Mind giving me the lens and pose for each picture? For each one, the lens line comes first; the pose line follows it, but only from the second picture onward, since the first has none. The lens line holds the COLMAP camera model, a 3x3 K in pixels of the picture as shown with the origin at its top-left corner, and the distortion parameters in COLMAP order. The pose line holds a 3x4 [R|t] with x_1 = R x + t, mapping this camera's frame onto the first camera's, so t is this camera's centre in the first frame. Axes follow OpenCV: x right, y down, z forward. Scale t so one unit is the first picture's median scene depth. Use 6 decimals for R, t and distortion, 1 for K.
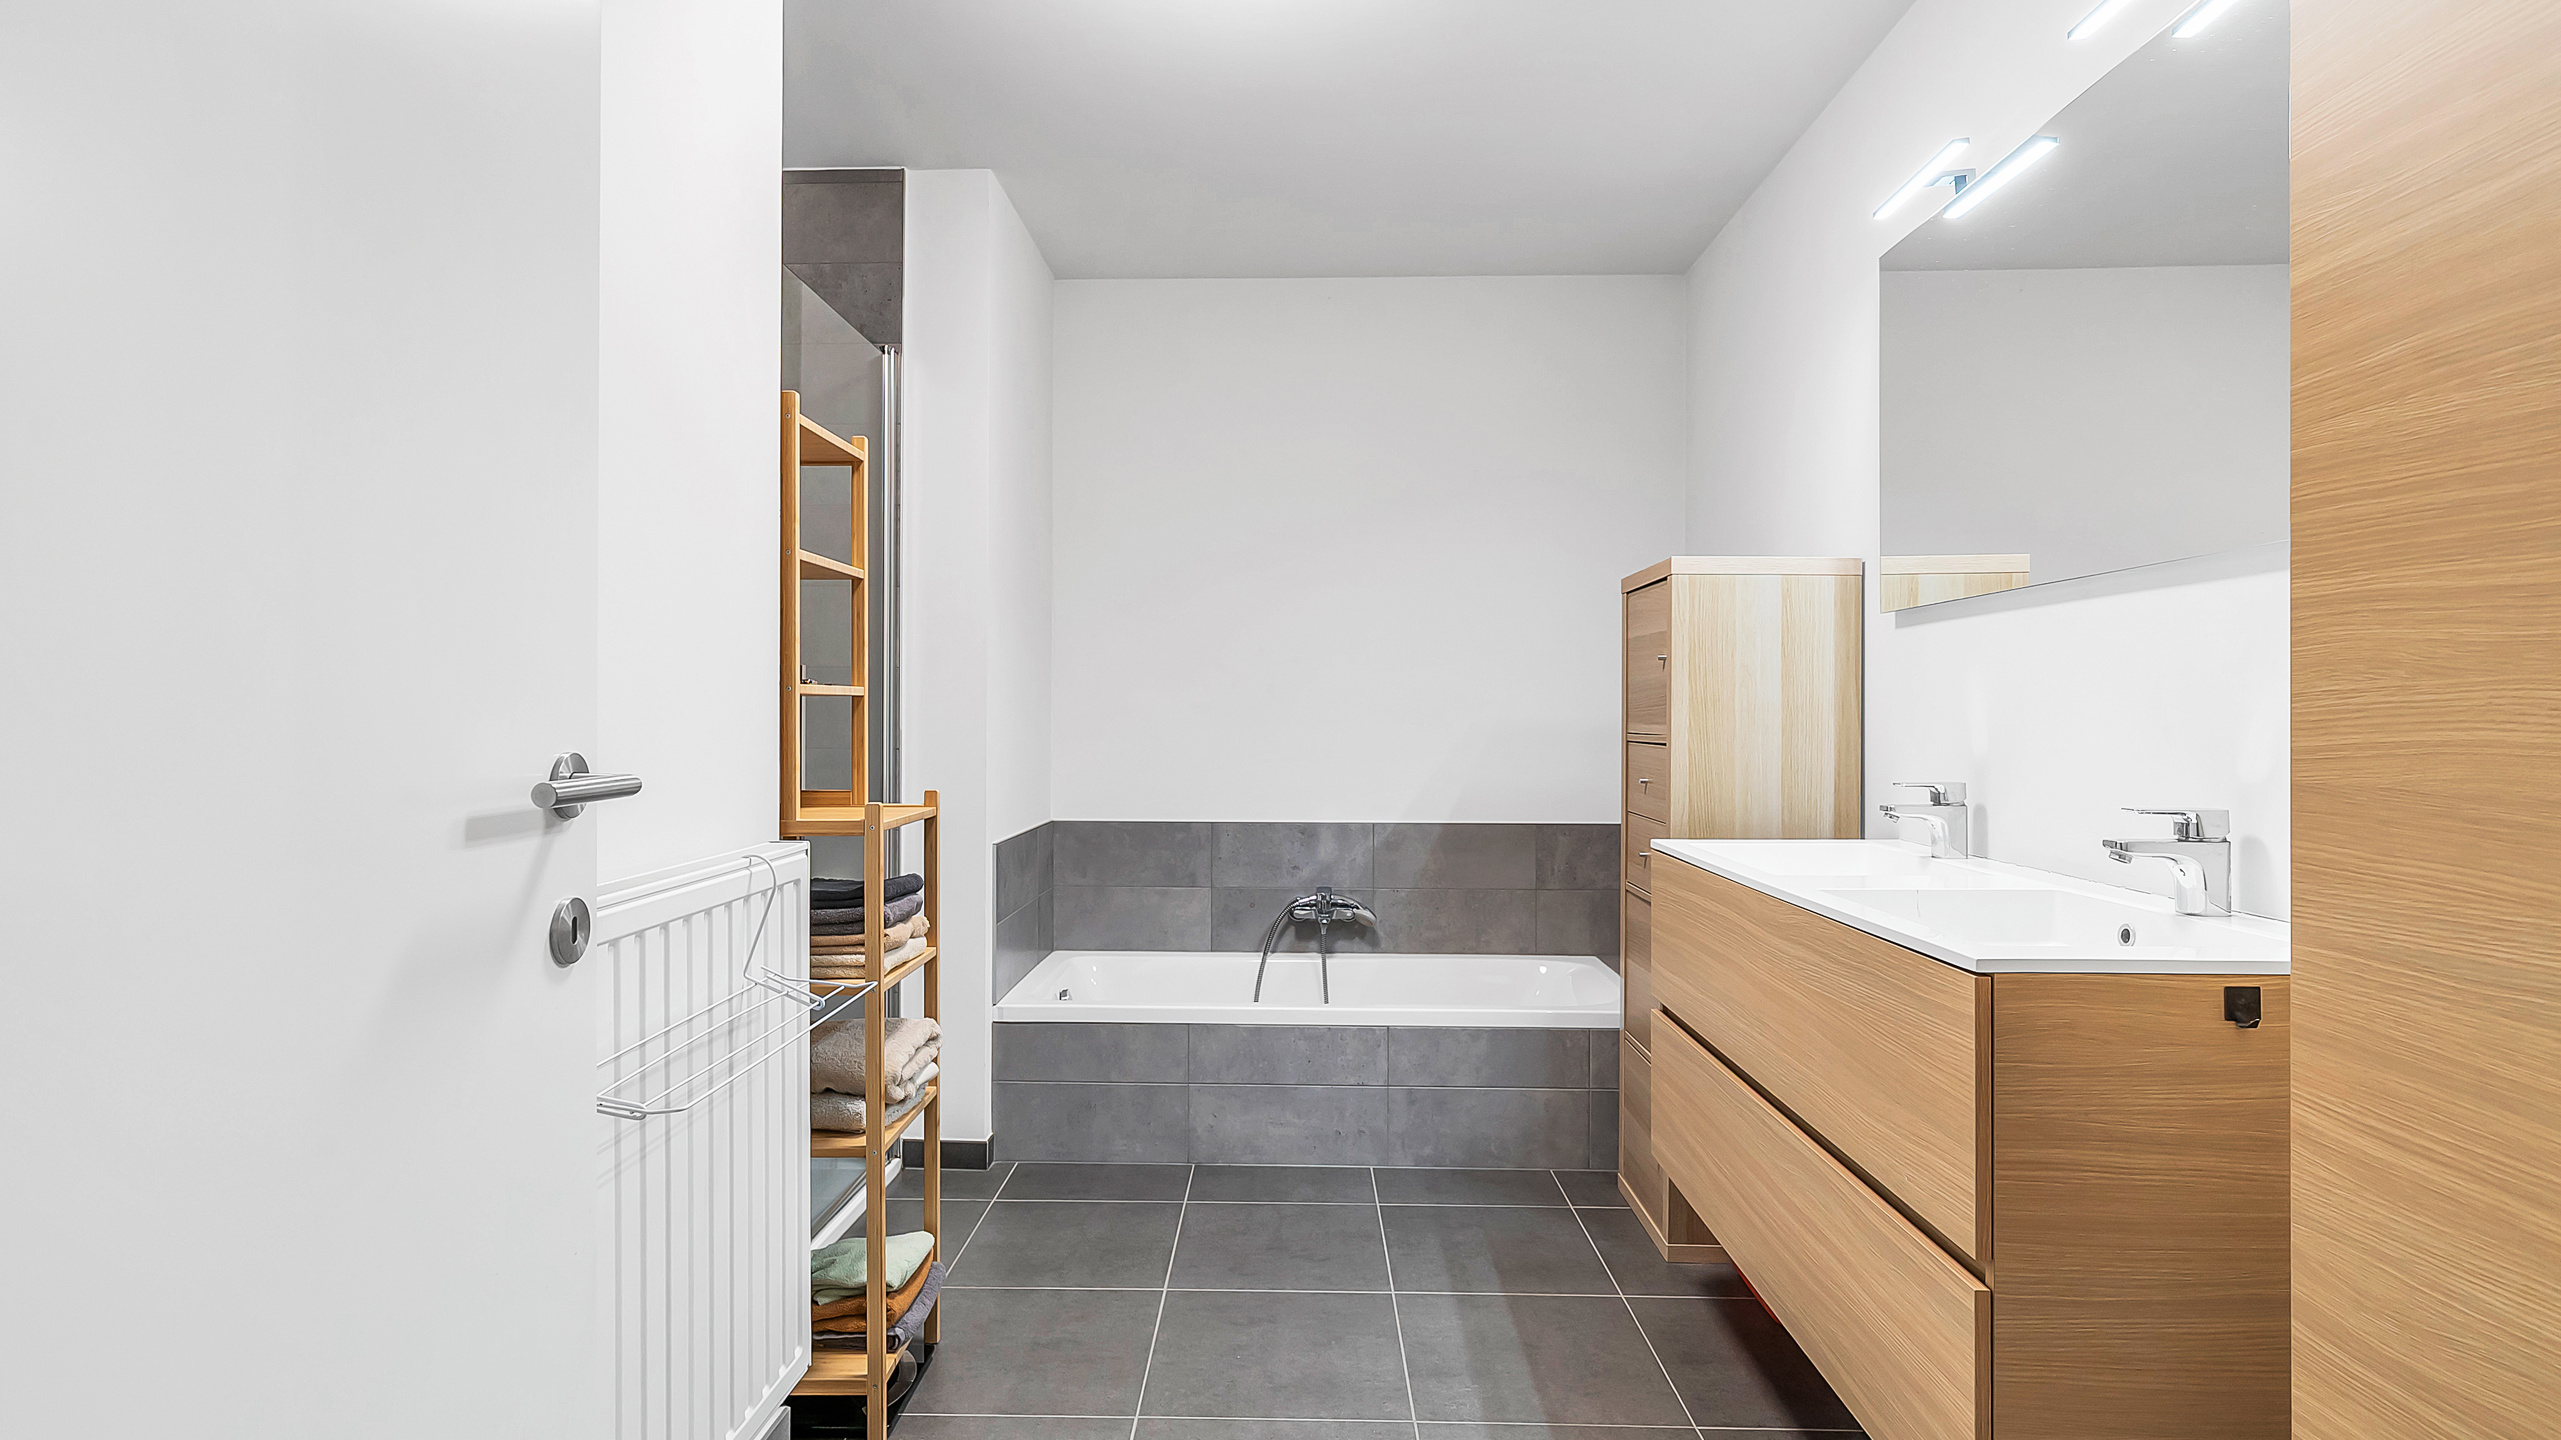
lens RADIAL K [[1265.4, 0, 1271.7], [0, 1265.4, 725.8], [0, 0, 1]] dist [-0.004417, 0.001093]
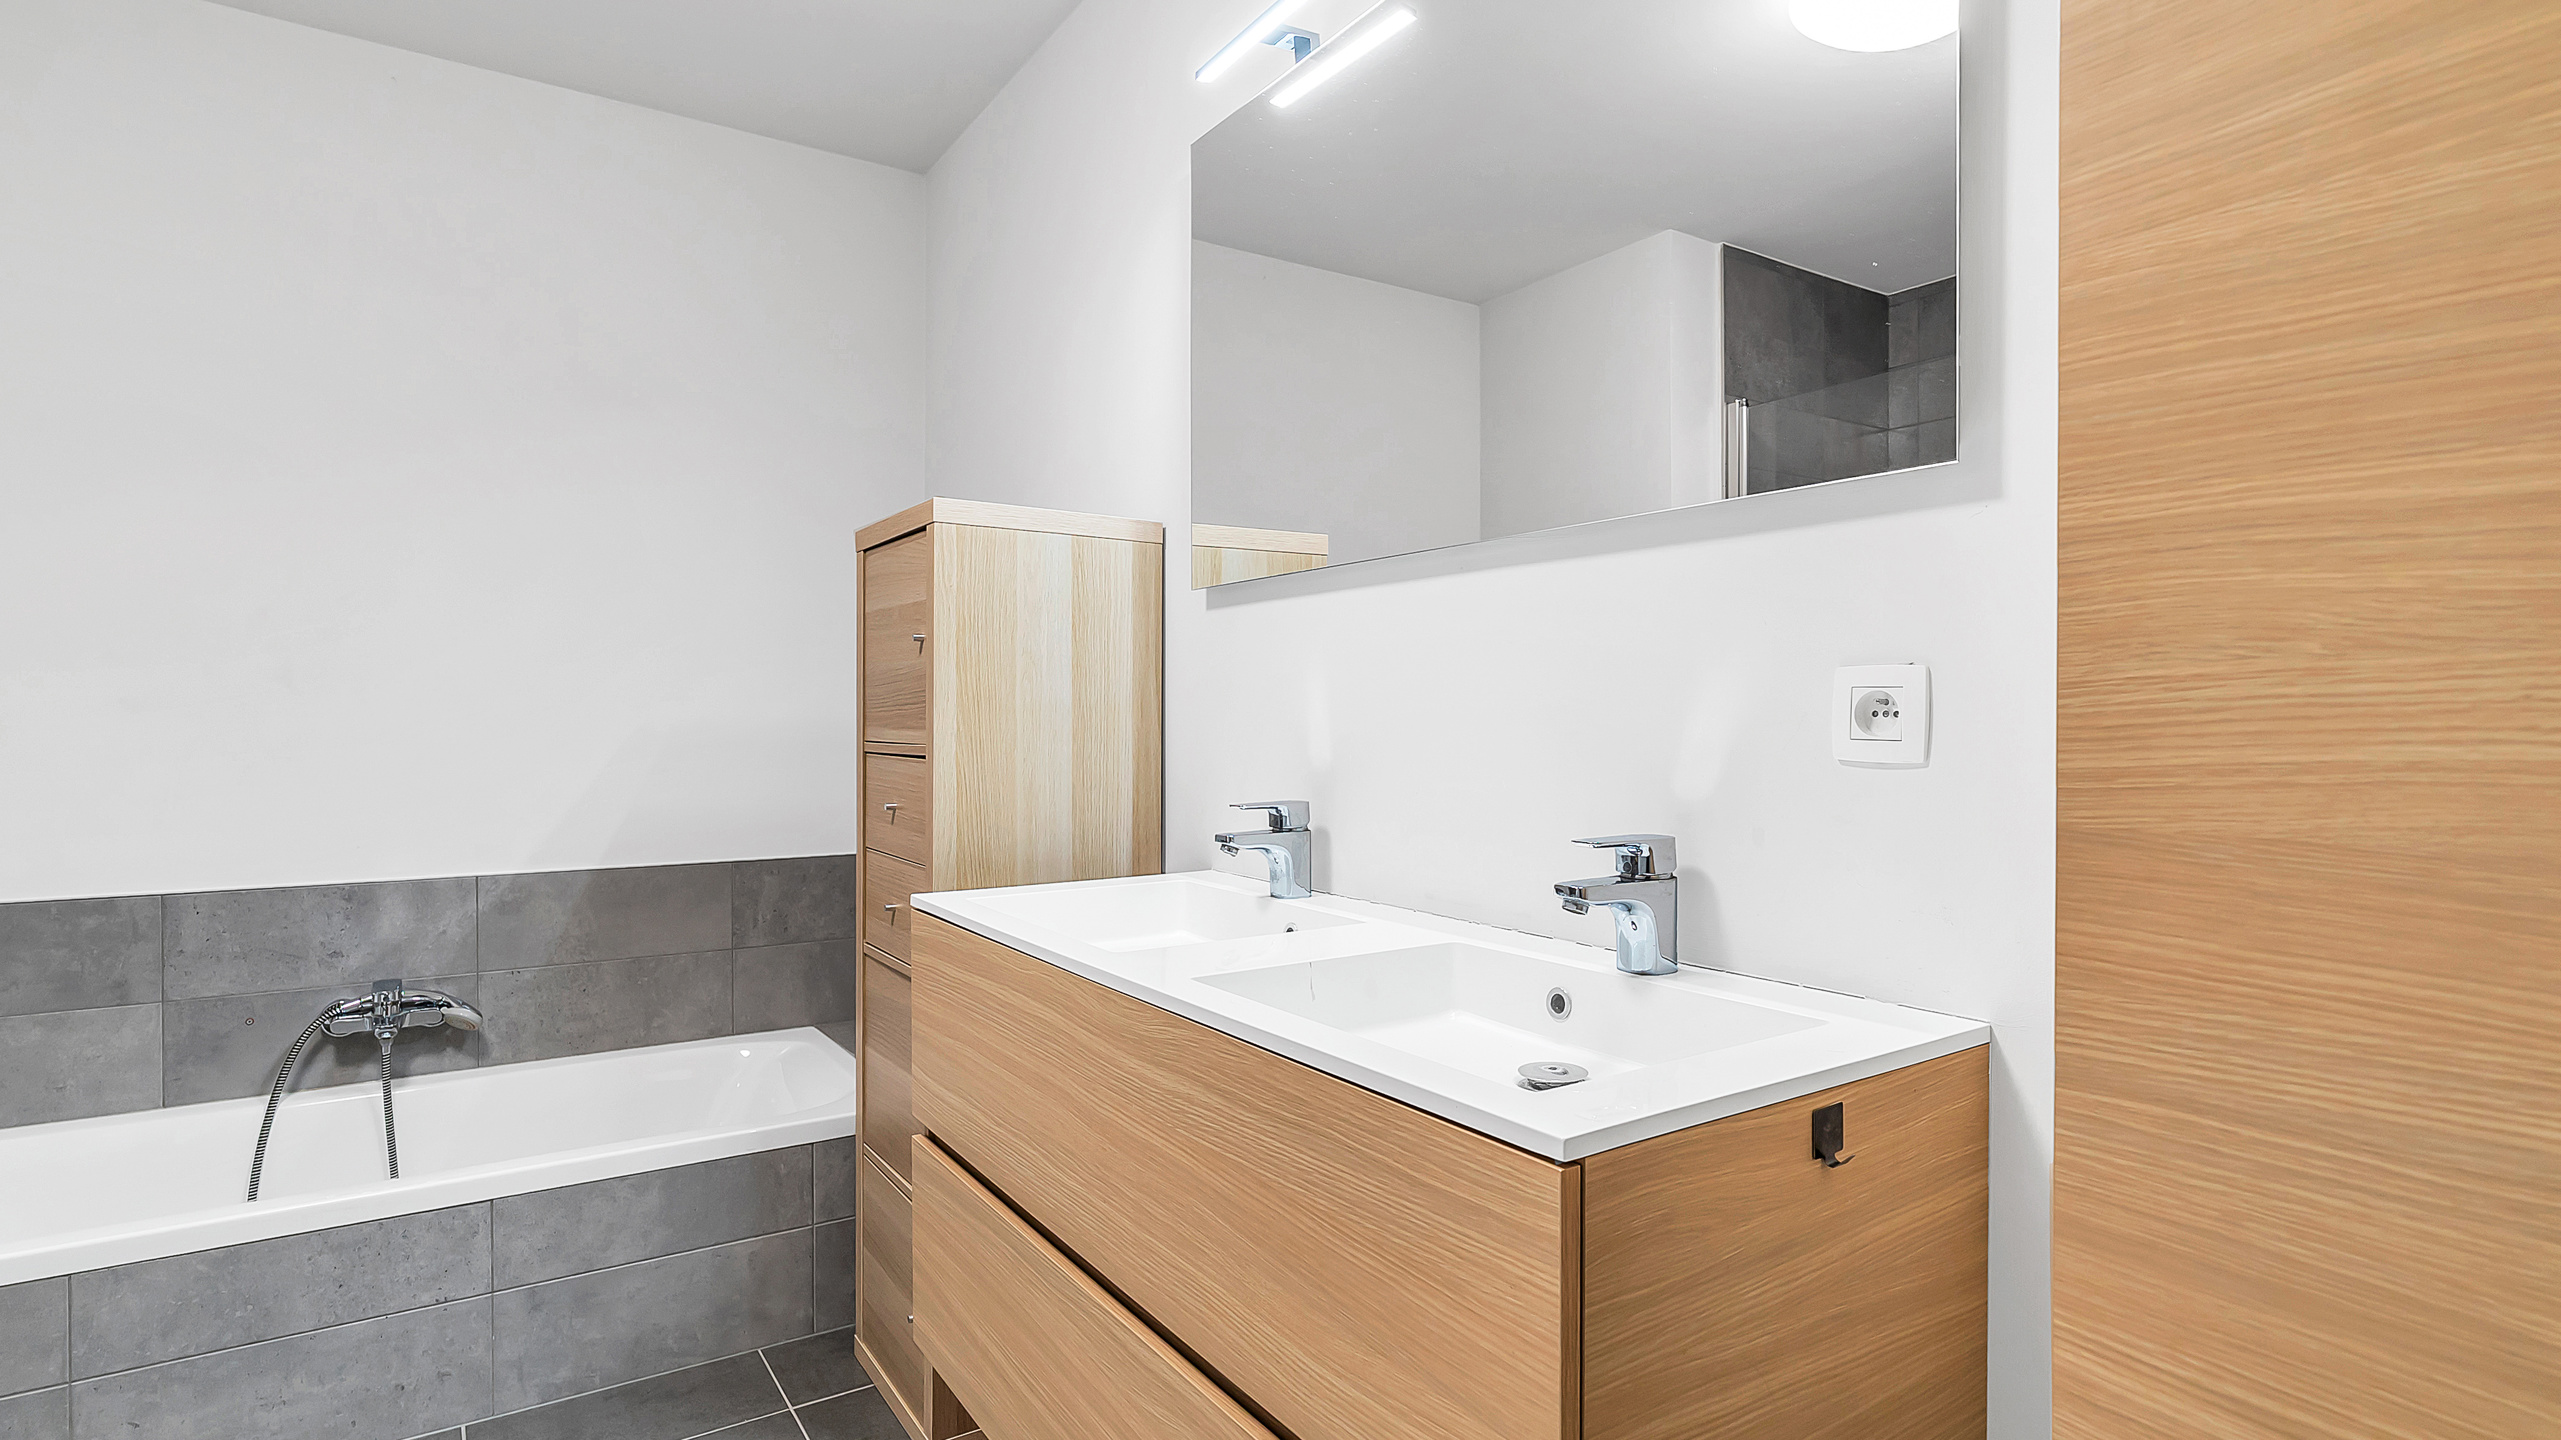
lens RADIAL K [[1265.4, 0, 1271.7], [0, 1265.4, 725.8], [0, 0, 1]] dist [-0.004417, 0.001093]
pose [[0.817360, -0.004039, 0.576113, 0.056849], [0.004725, 0.999989, 0.000308, -0.002636], [-0.576107, 0.002470, 0.817370, 0.296146]]
